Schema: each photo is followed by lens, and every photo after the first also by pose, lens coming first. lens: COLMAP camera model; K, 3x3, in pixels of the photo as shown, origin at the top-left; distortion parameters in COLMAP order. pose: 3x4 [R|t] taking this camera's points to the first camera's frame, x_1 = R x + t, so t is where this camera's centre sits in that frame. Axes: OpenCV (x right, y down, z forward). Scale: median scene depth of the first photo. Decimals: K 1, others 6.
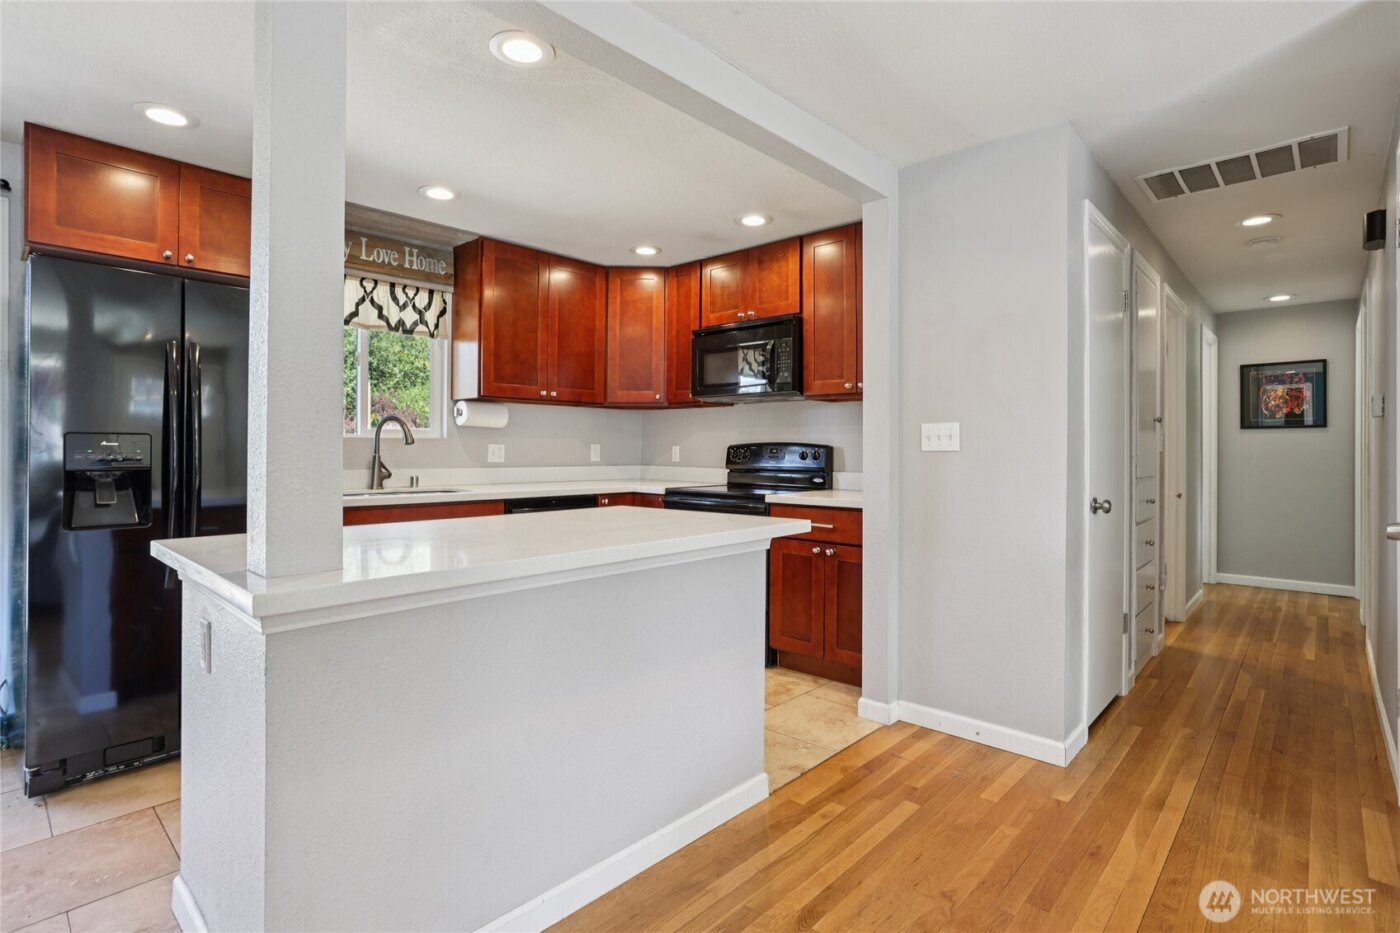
lens RADIAL K [[686.5, 0, 699.0], [0, 686.5, 446.4], [0, 0, 1]] dist [-0.063900, 0.027774]
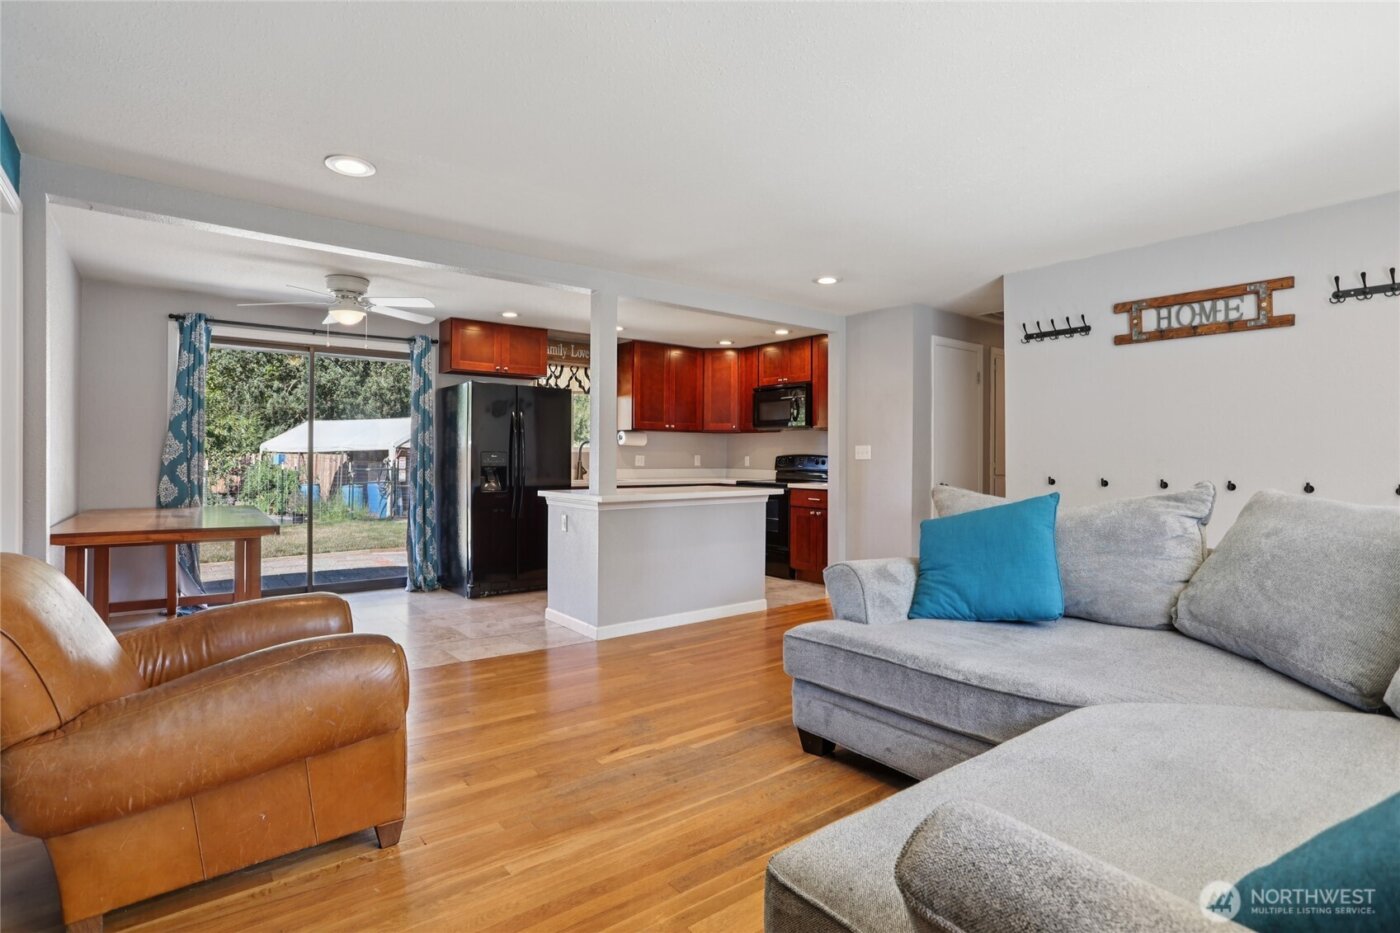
lens RADIAL K [[698.1, 0, 701.5], [0, 698.1, 456.7], [0, 0, 1]] dist [-0.077834, 0.051754]
pose [[0.987875, 0.000977, -0.155246, 0.140959], [-0.000570, 0.999996, 0.002665, -0.004955], [0.155248, -0.002544, 0.987872, -0.773026]]
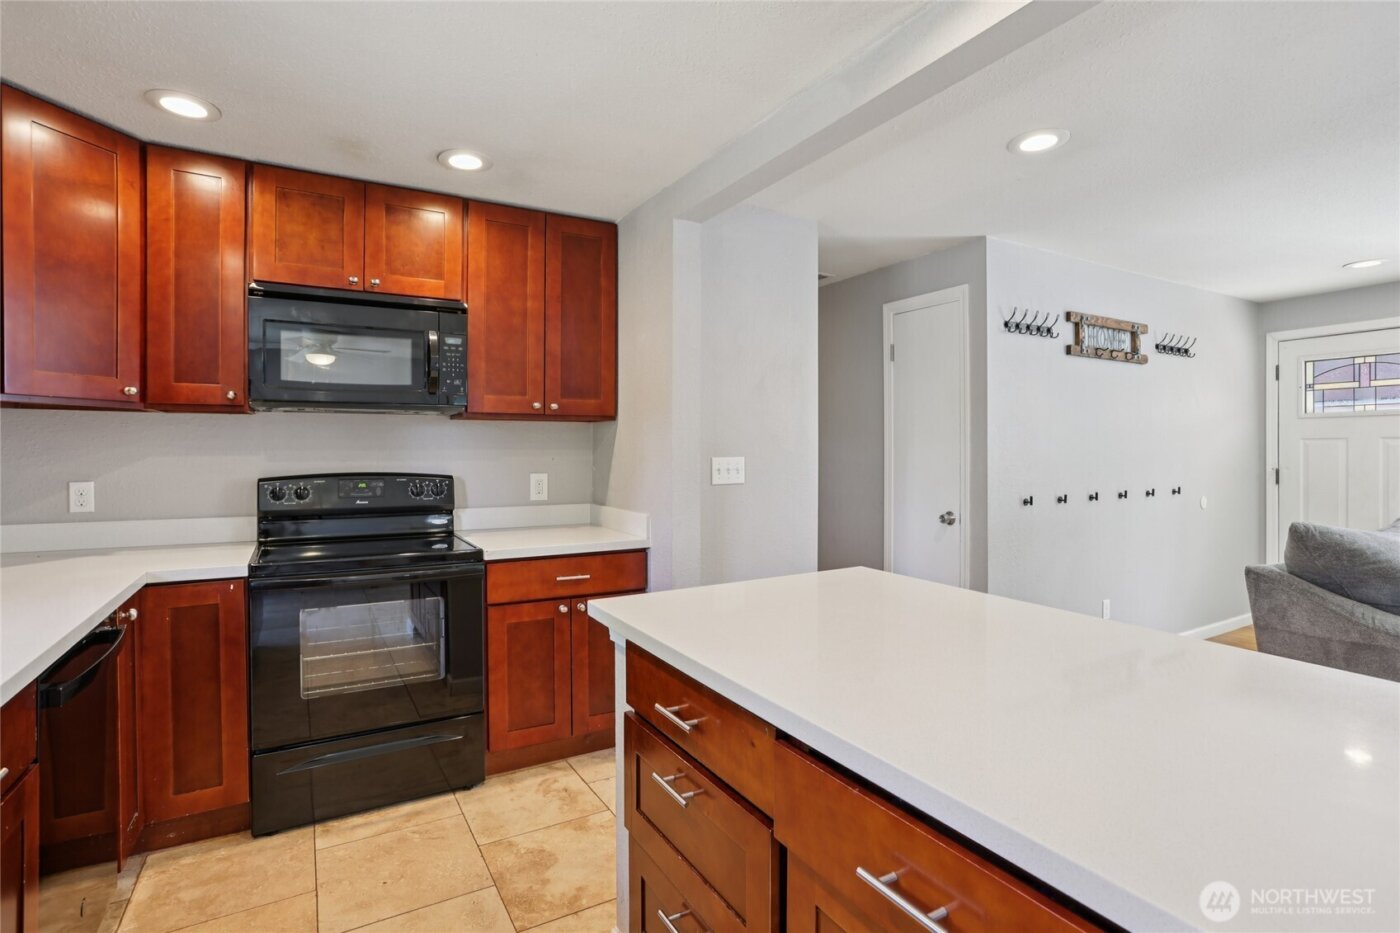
lens RADIAL K [[689.4, 0, 697.5], [0, 689.4, 457.2], [0, 0, 1]] dist [-0.067495, 0.041521]
pose [[0.294809, -0.015462, 0.955431, -0.467050], [-0.003402, 0.999846, 0.017230, -0.036422], [-0.955550, -0.008330, 0.294711, 0.507119]]
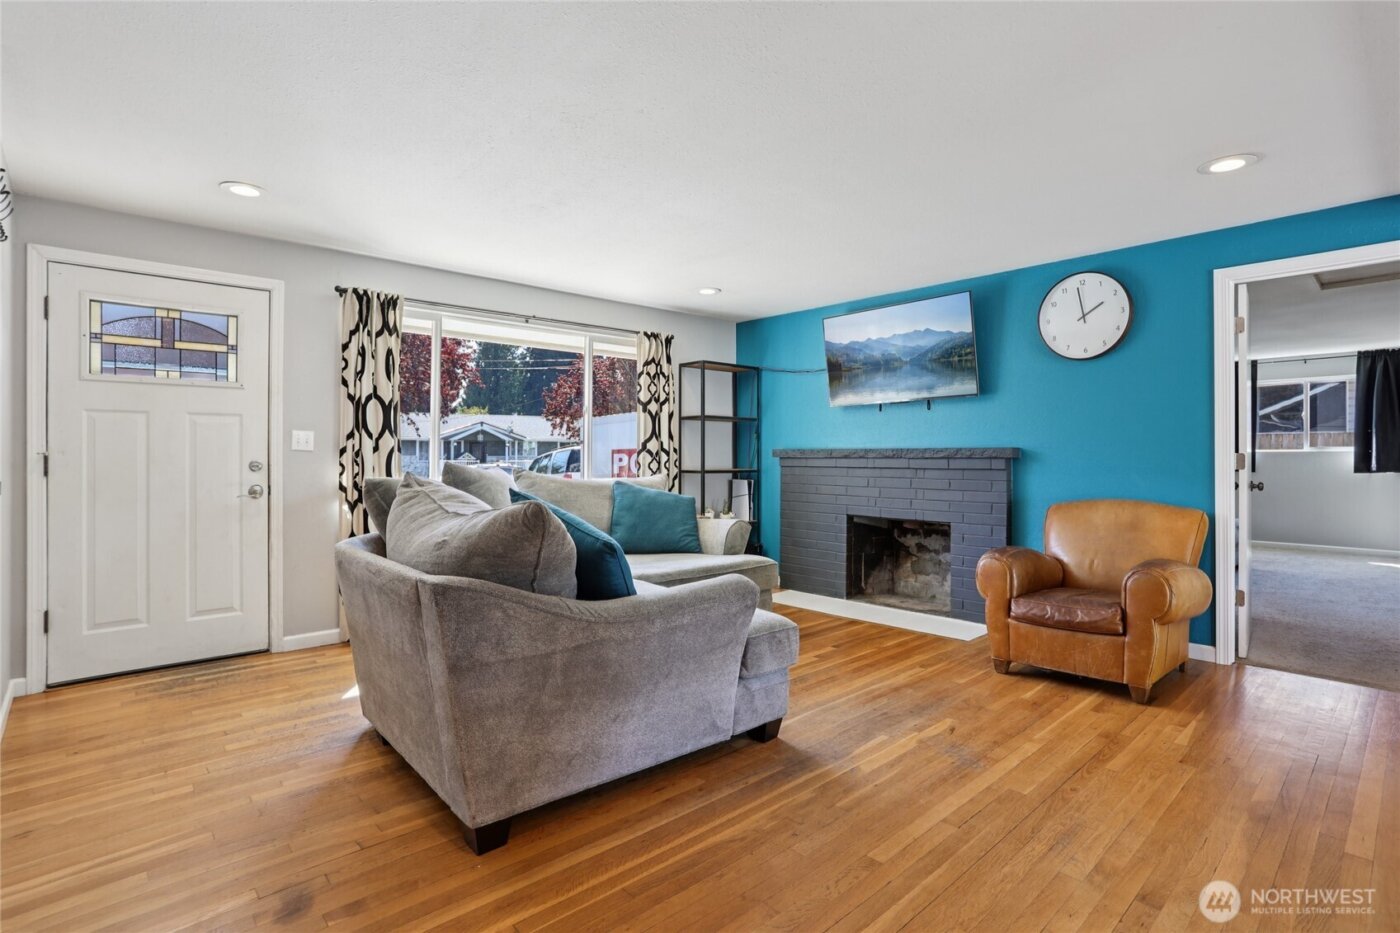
lens RADIAL K [[698.1, 0, 701.5], [0, 698.1, 456.7], [0, 0, 1]] dist [-0.077834, 0.051754]
pose [[-0.996421, -0.004835, 0.084385, 0.153565], [-0.005164, 0.999980, -0.003678, 0.004917], [-0.084366, -0.004101, -0.996426, 0.605730]]
